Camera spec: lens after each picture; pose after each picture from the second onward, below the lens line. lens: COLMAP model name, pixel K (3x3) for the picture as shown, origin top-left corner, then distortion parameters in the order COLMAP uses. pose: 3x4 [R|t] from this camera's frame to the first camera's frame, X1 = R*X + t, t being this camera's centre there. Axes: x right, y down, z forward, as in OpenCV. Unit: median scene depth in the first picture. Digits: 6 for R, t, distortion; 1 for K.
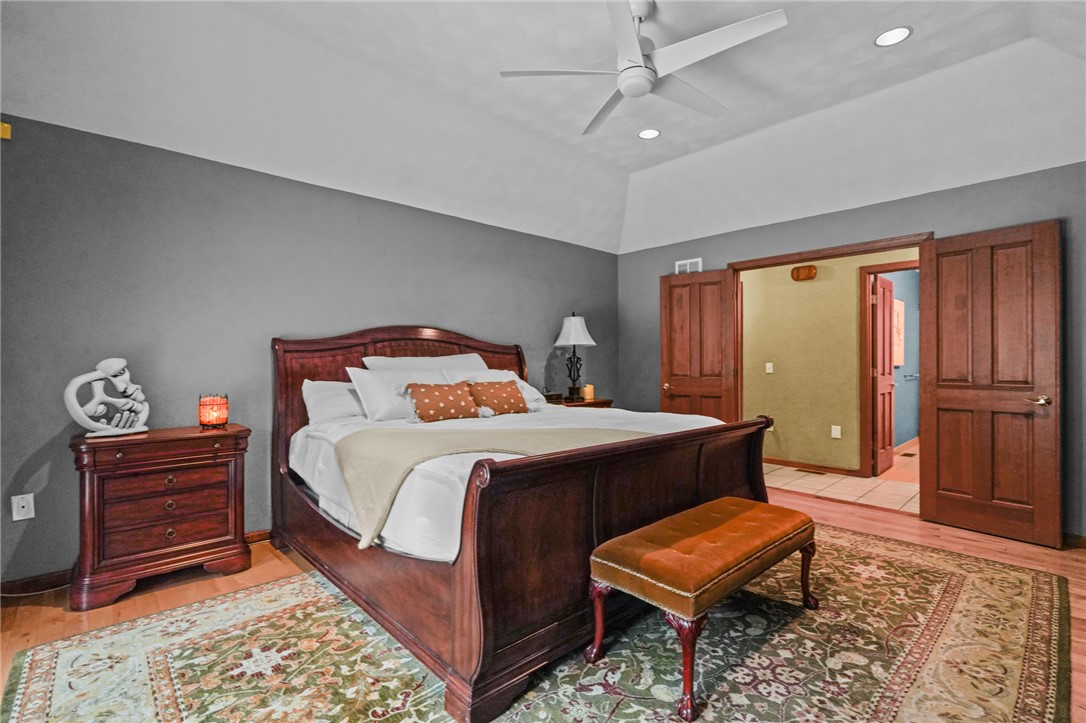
lens RADIAL K [[492.6, 0, 543.9], [0, 492.6, 361.9], [0, 0, 1]] dist [-0.003229, -0.000115]
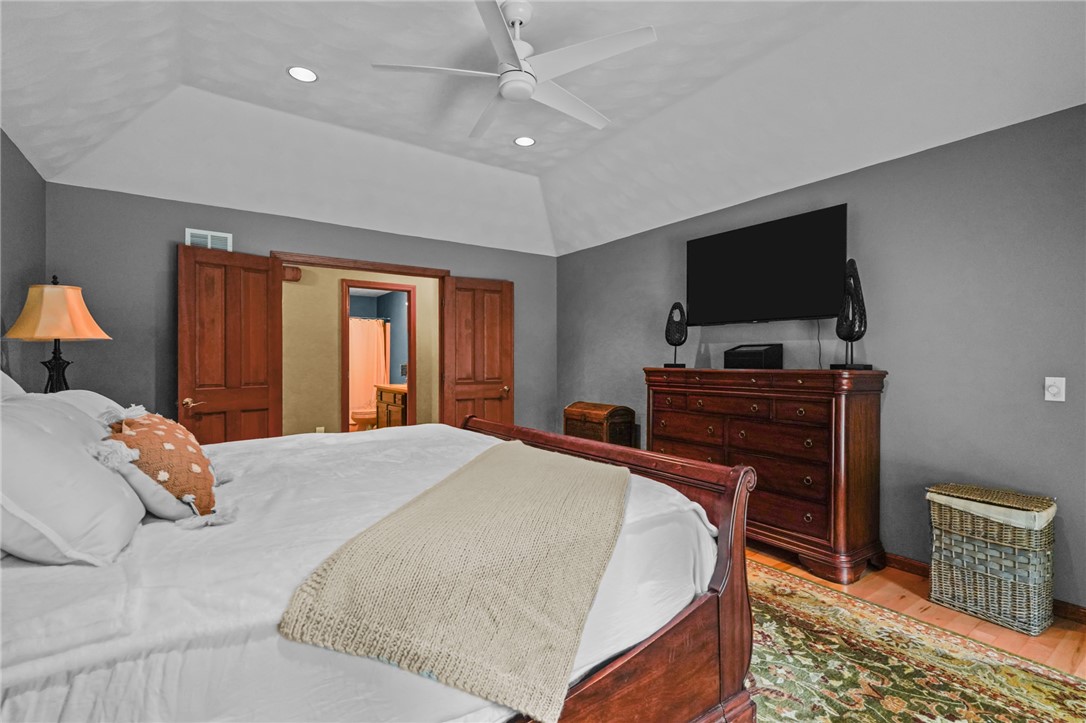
lens RADIAL K [[492.6, 0, 544.0], [0, 492.6, 359.8], [0, 0, 1]] dist [-0.003229, -0.000115]
pose [[0.143169, 0.005513, 0.989683, -0.602177], [0.003154, 0.999977, -0.006027, -0.009154], [-0.989693, 0.003984, 0.143148, 0.628894]]
